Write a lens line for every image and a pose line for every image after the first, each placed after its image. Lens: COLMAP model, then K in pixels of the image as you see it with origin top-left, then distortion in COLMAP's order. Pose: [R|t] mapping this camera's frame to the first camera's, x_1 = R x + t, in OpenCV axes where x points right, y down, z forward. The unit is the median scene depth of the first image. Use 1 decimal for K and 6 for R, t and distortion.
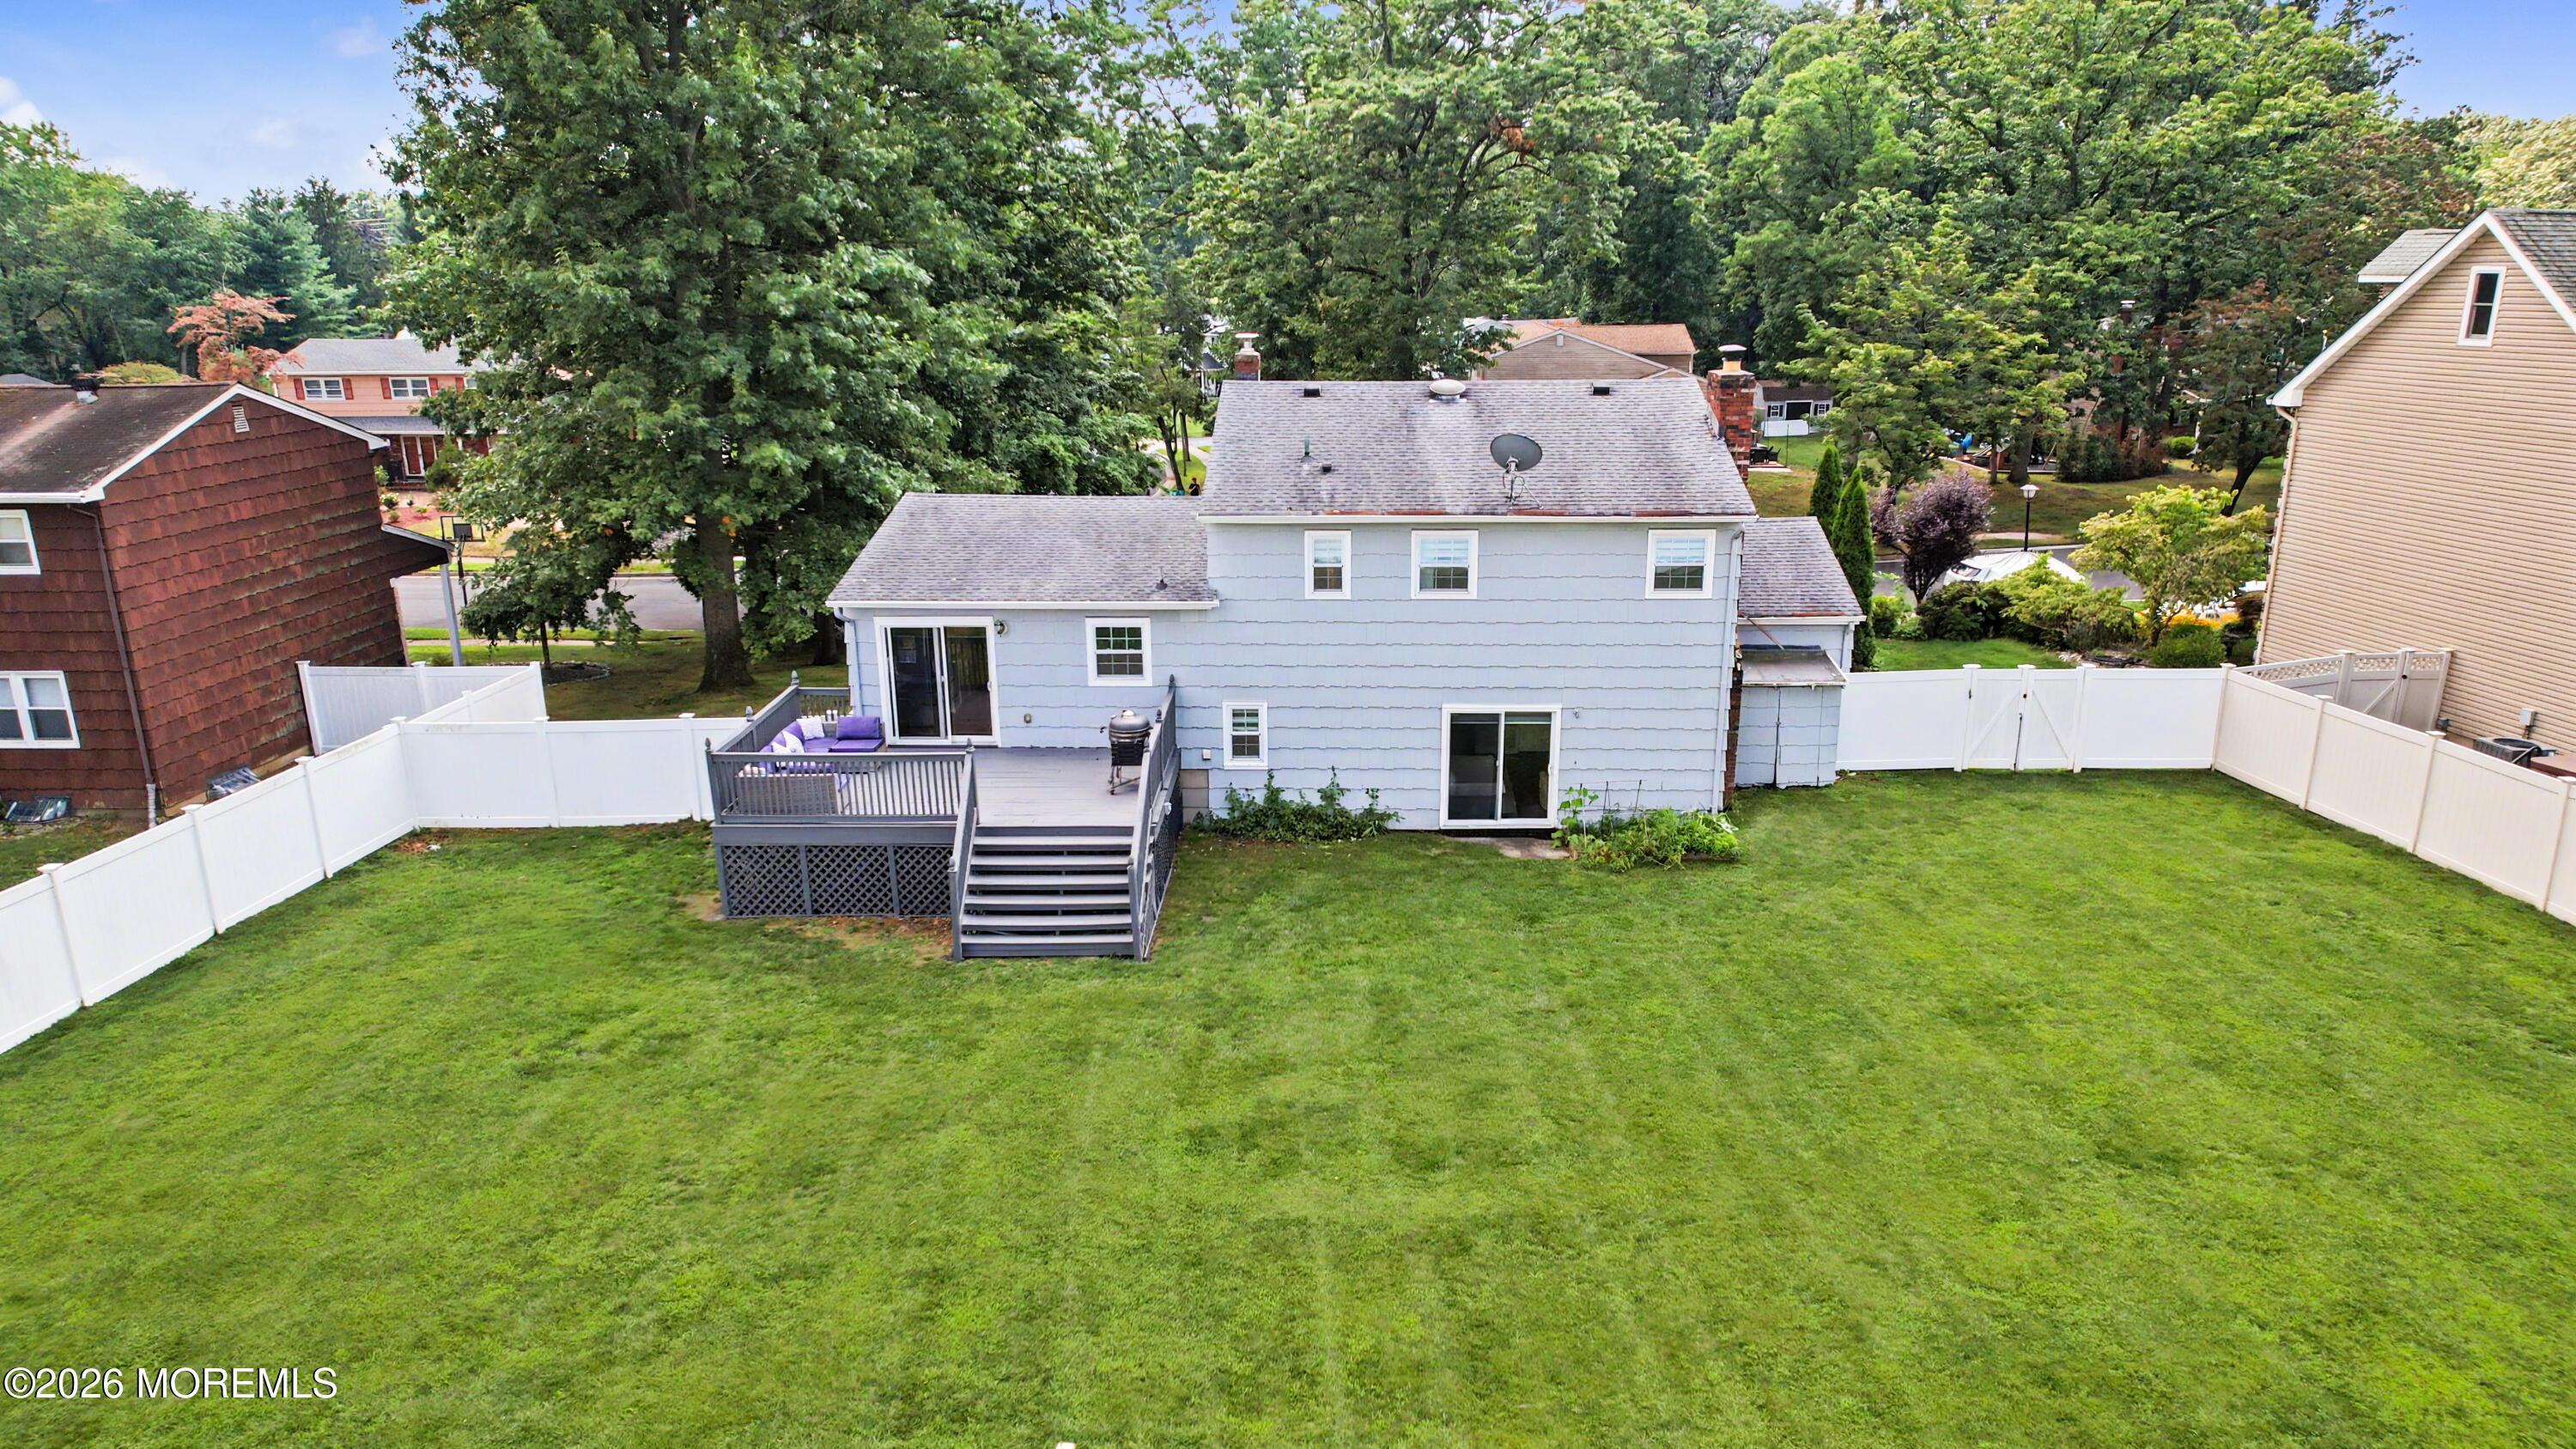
lens RADIAL K [[1707.7, 0, 1238.5], [0, 1707.7, 714.8], [0, 0, 1]] dist [-0.000683, 0.001905]
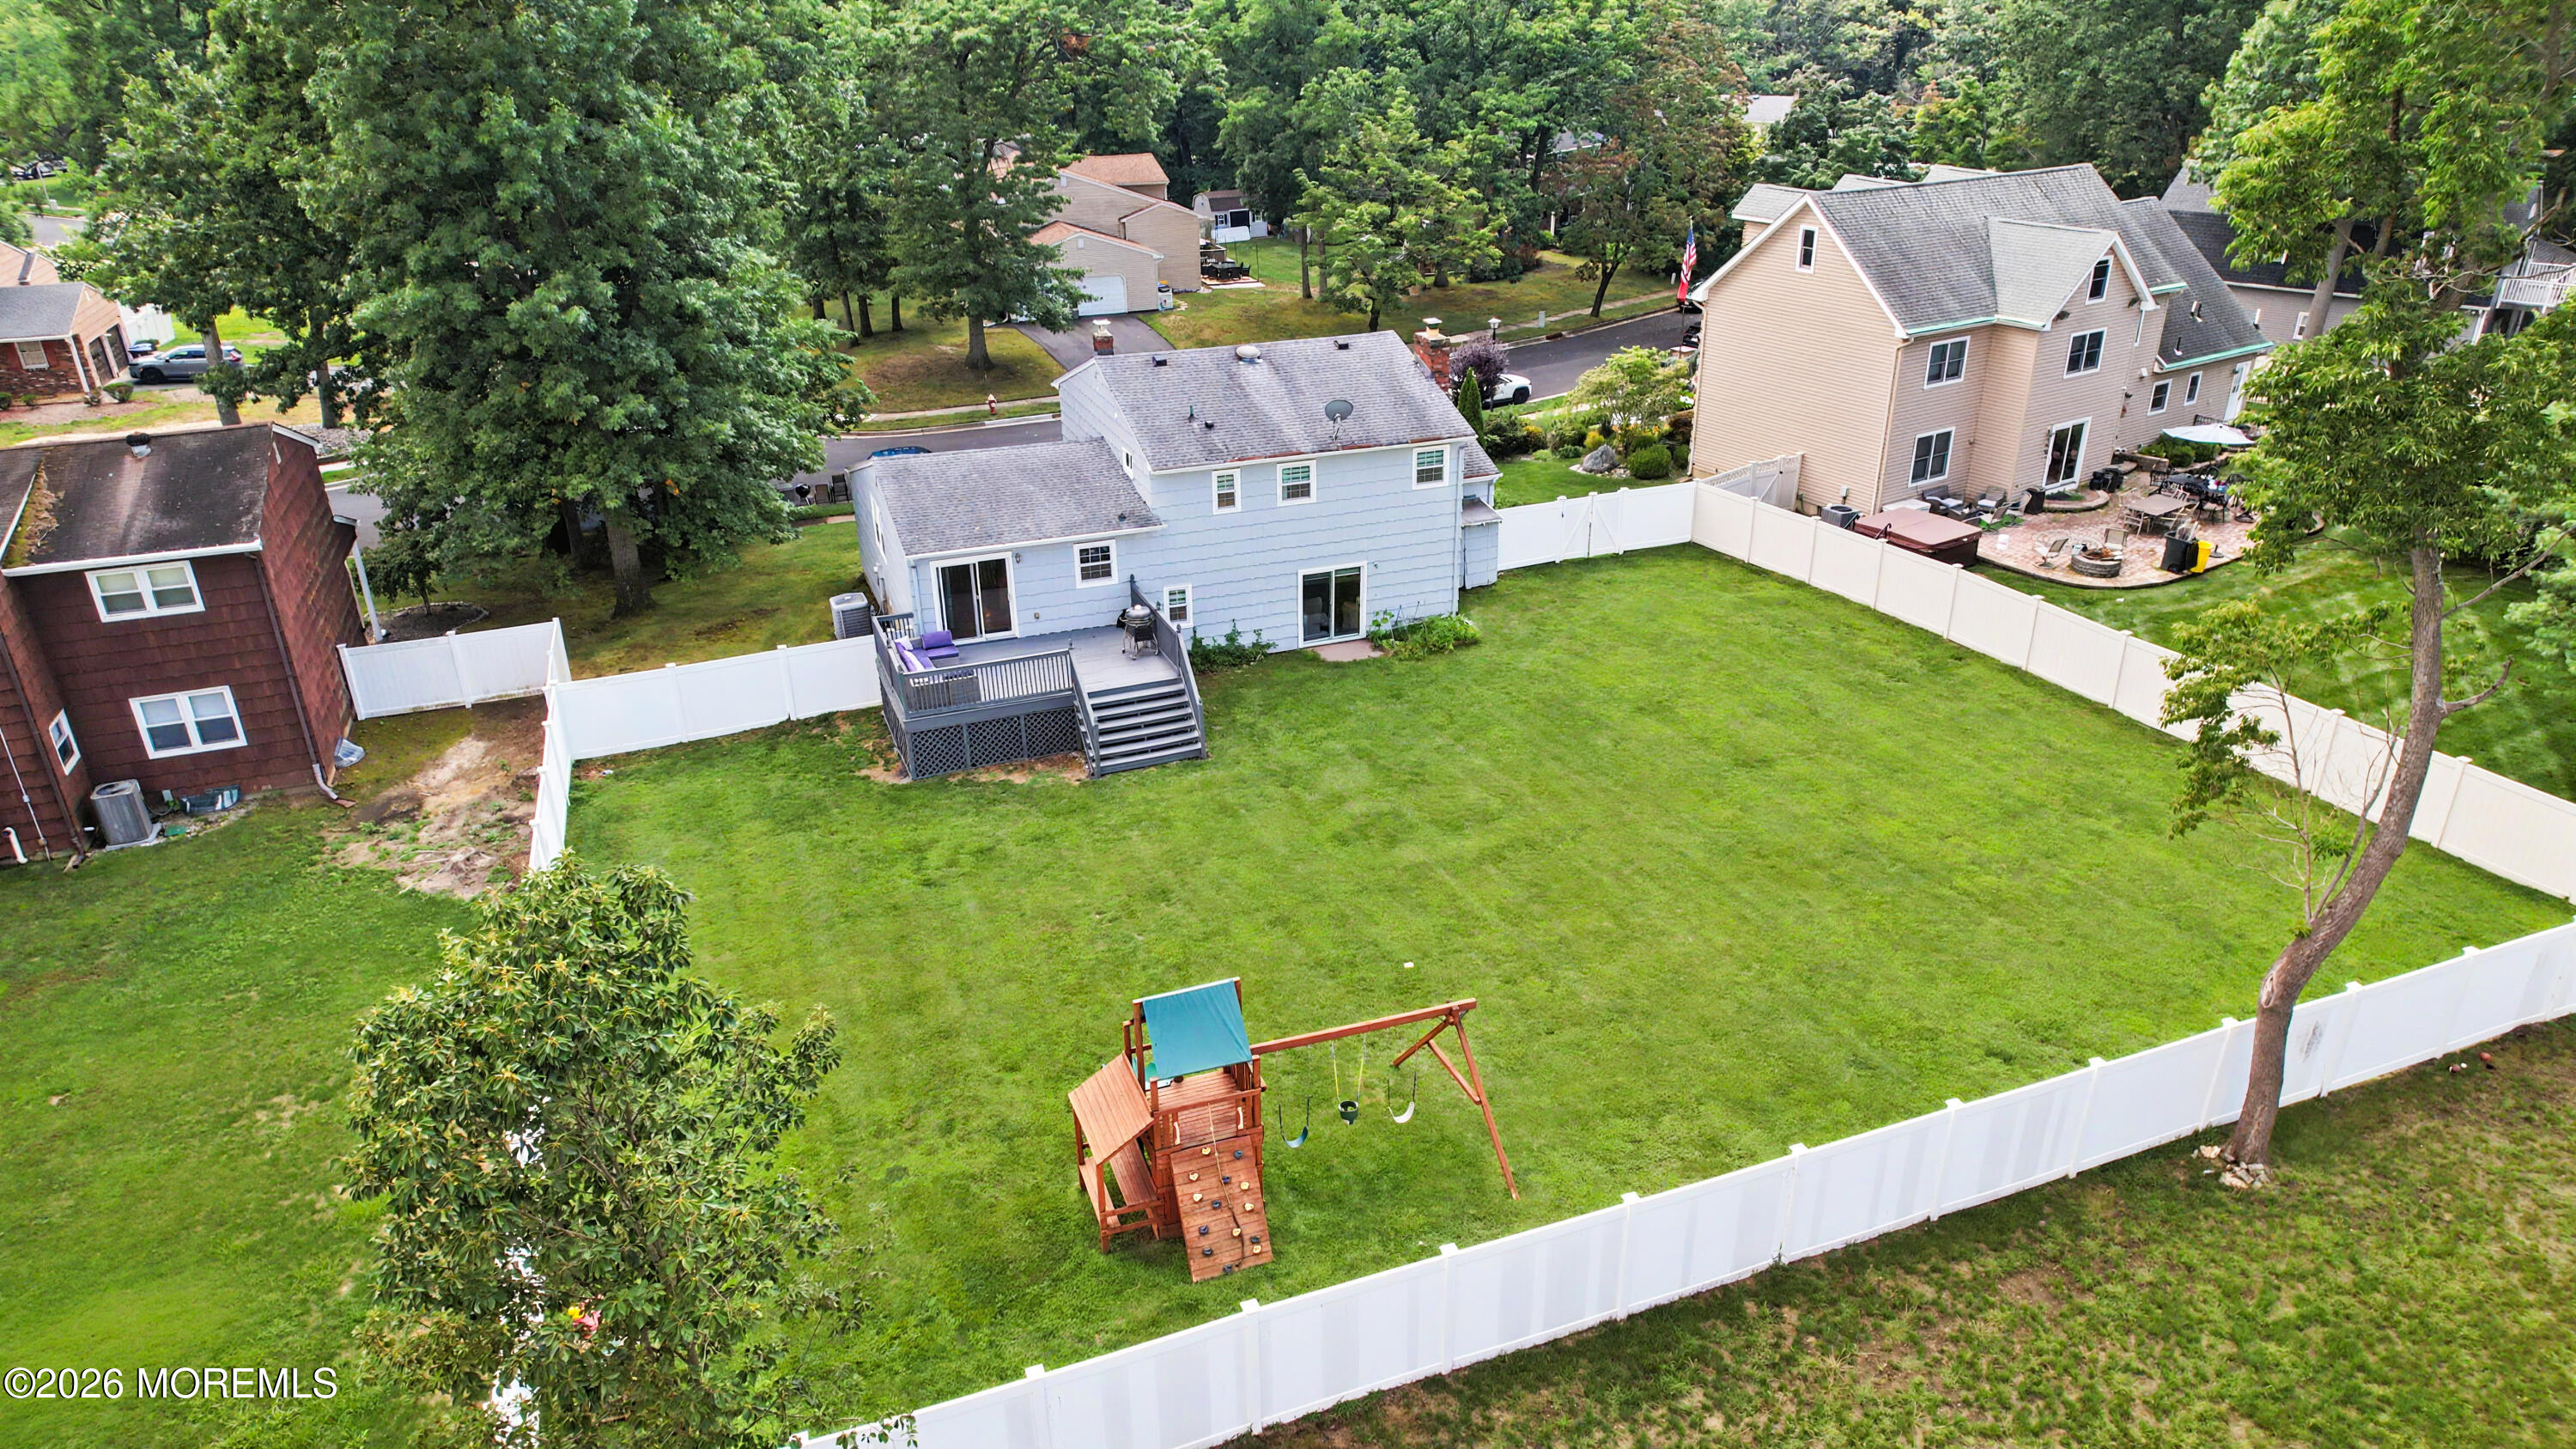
lens RADIAL K [[1732.1, 0, 1288.0], [0, 1732.1, 724.5], [0, 0, 1]] dist [0.028119, -0.067686]
pose [[0.916768, -0.164213, 0.364102, -0.490358], [0.110638, 0.980311, 0.163553, -0.128192], [-0.383791, -0.109657, 0.916886, -0.472790]]
